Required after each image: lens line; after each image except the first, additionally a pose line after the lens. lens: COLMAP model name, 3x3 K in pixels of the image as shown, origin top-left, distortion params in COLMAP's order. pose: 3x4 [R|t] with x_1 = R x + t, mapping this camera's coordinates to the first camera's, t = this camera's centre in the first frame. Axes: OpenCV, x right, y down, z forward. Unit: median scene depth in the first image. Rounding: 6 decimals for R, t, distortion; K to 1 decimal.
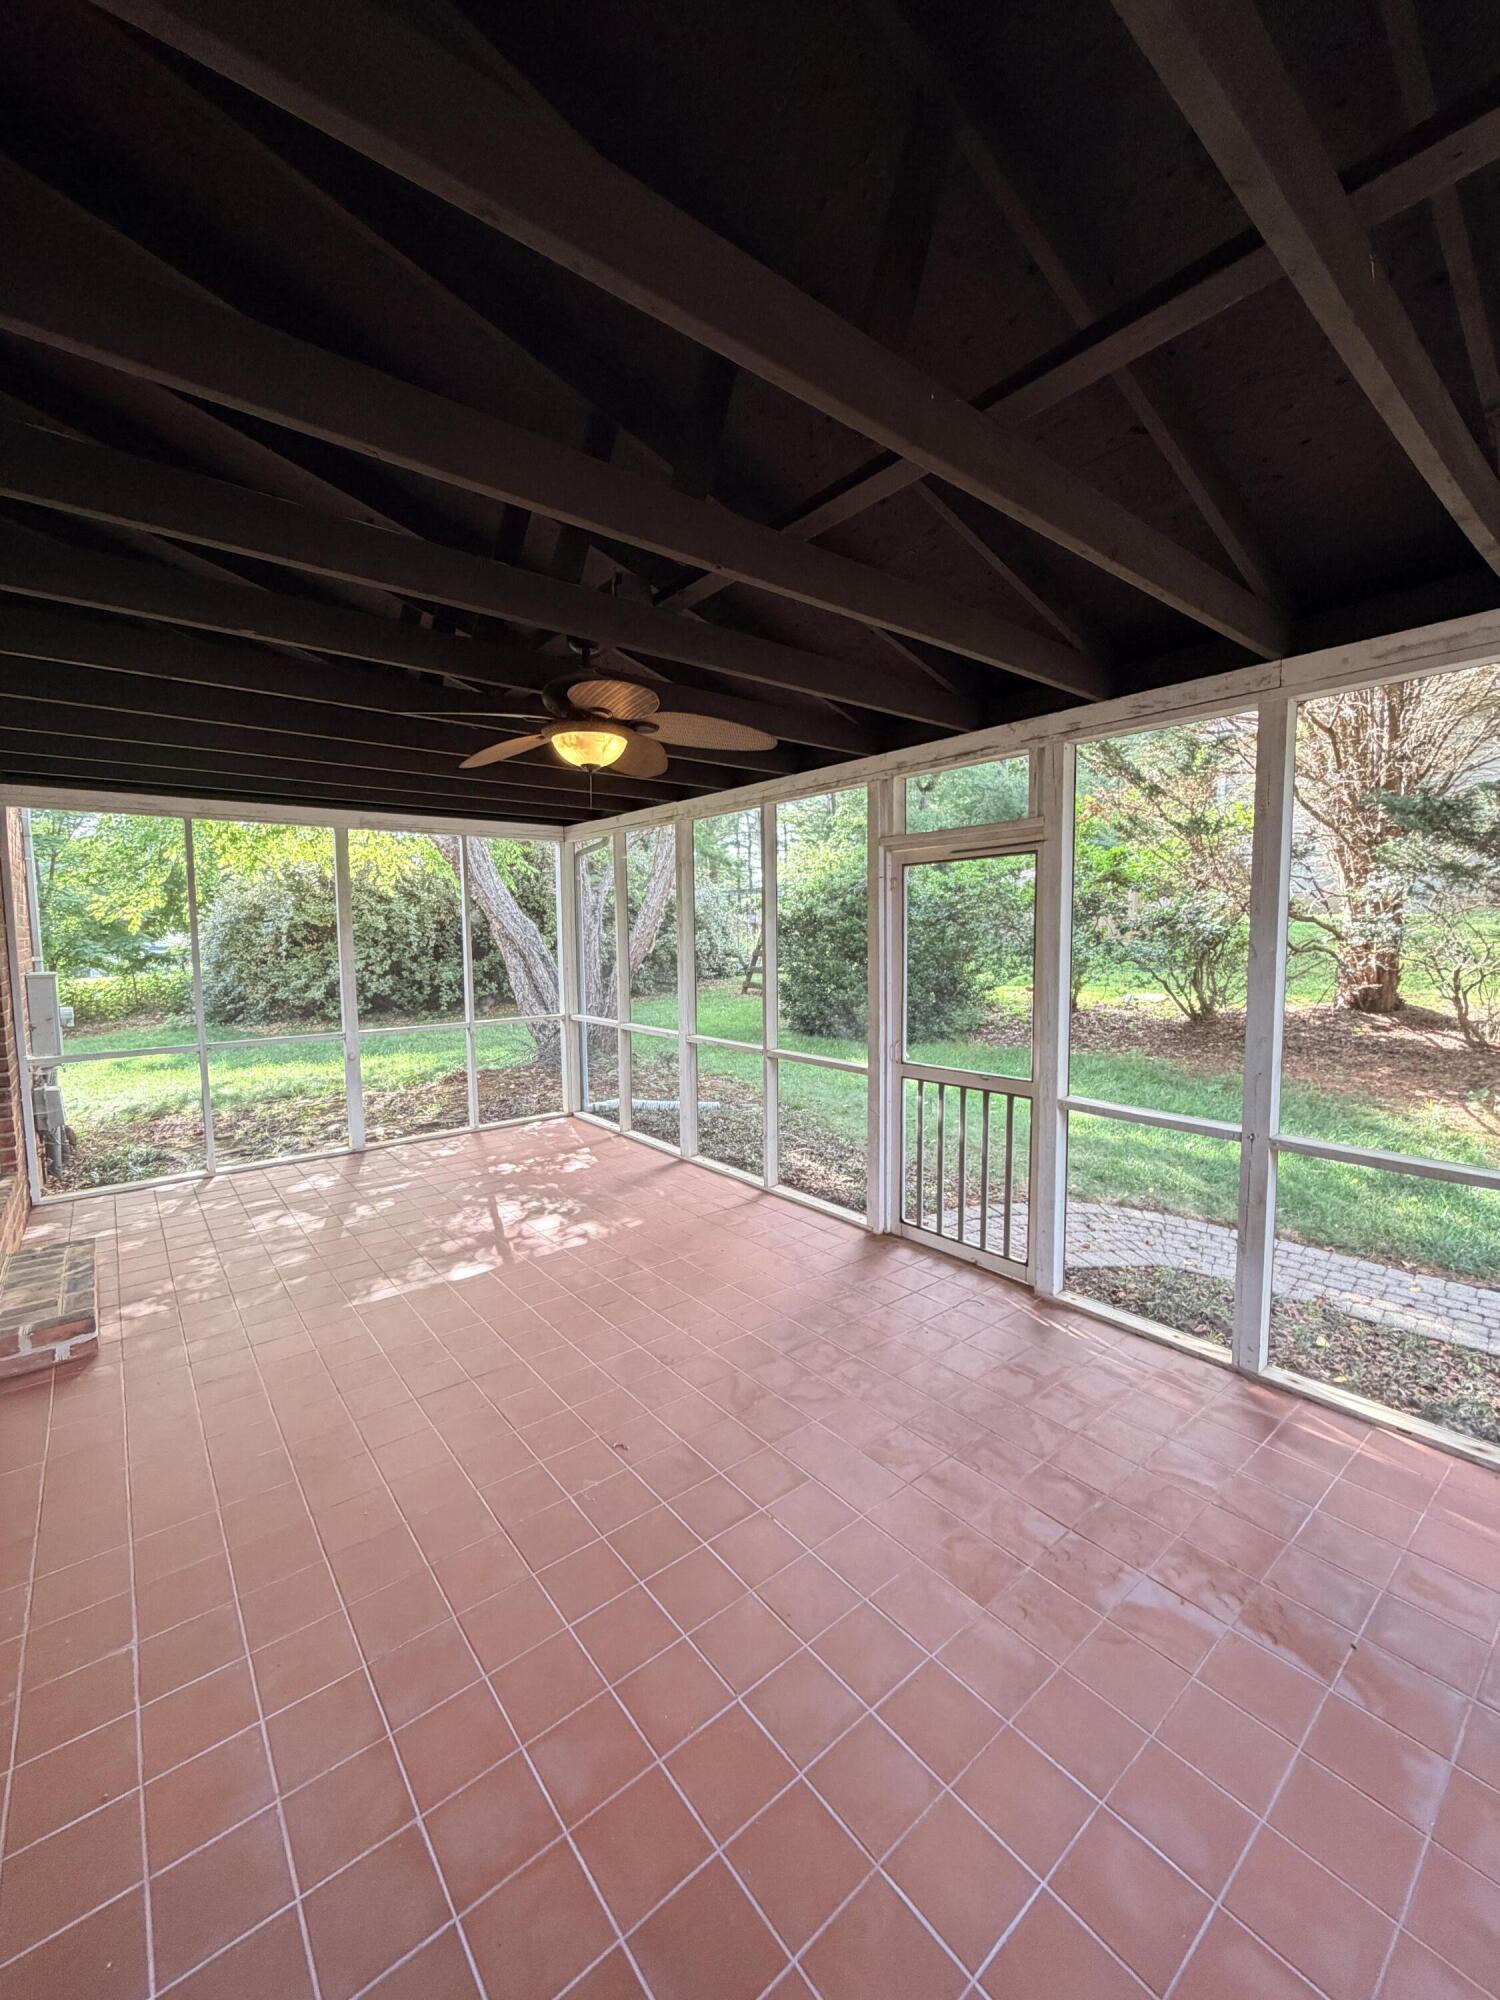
lens RADIAL K [[801.0, 0, 756.5], [0, 801.0, 999.1], [0, 0, 1]] dist [0.011539, -0.002293]
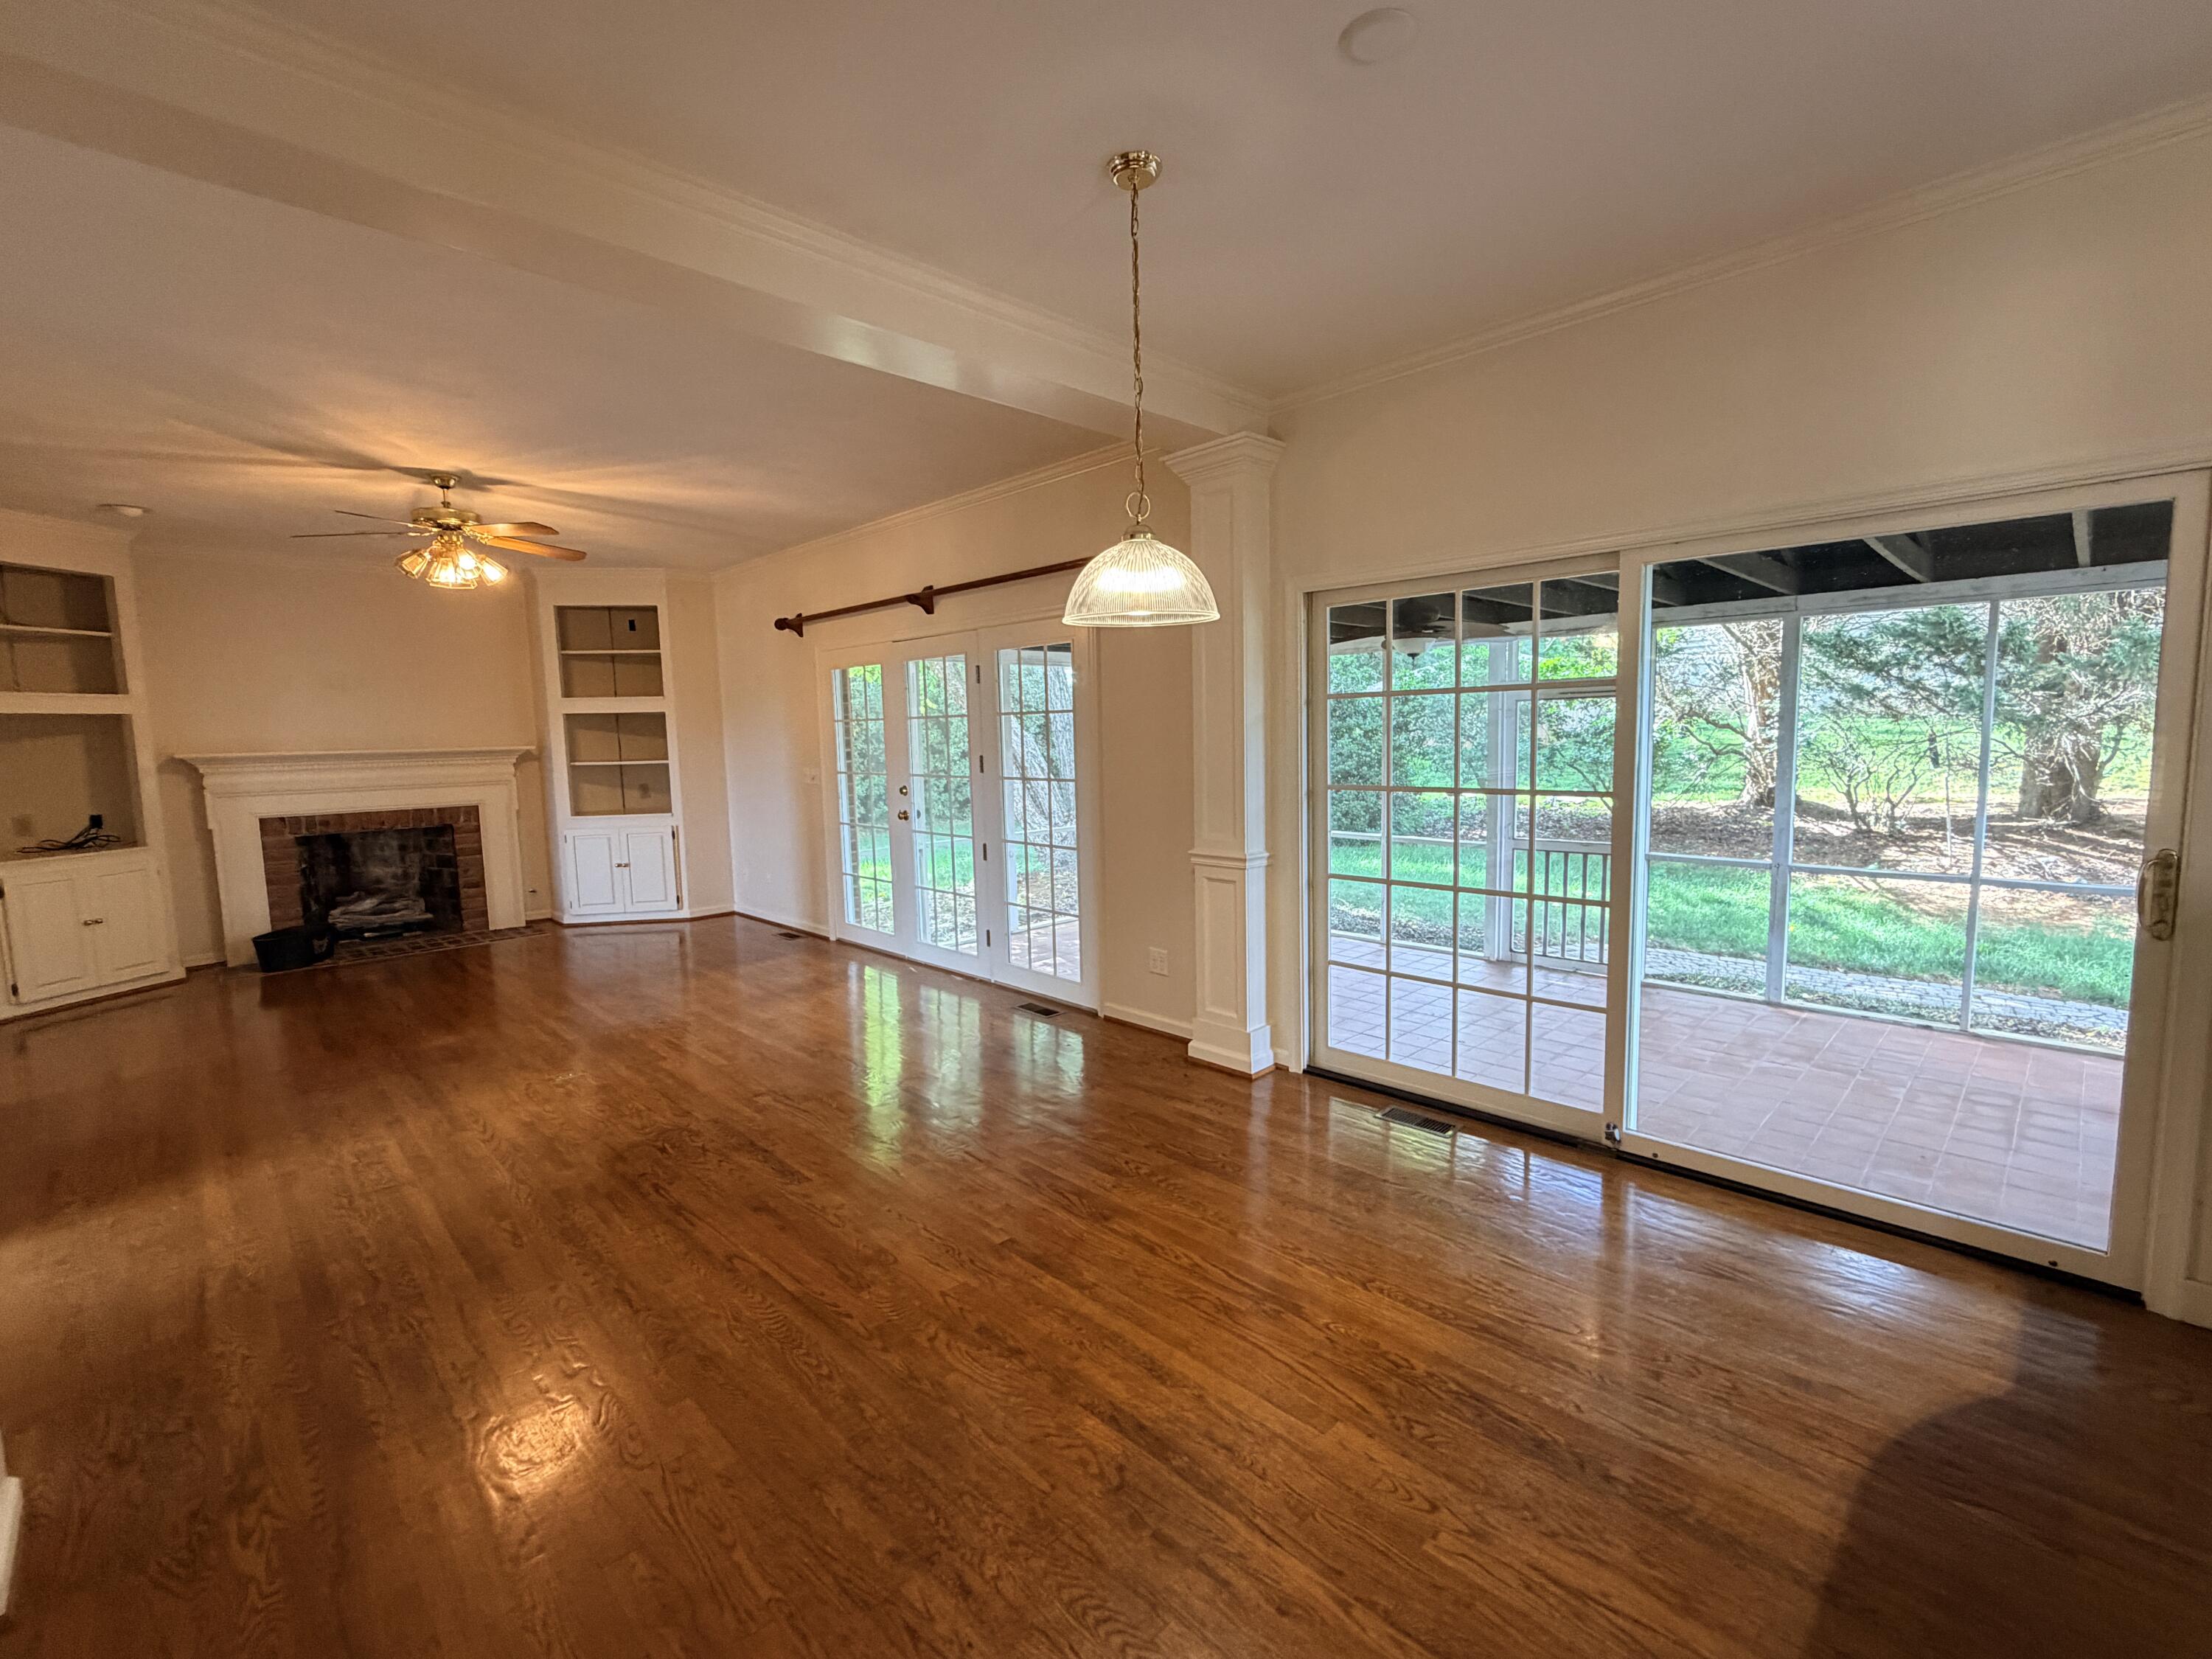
lens RADIAL K [[967.1, 0, 1102.2], [0, 967.1, 832.9], [0, 0, 1]] dist [0.001024, -0.000078]
pose [[0.996586, -0.019666, 0.080187, -0.412865], [0.018172, 0.999648, 0.019310, 0.012969], [-0.080539, -0.017787, 0.996593, -0.395482]]
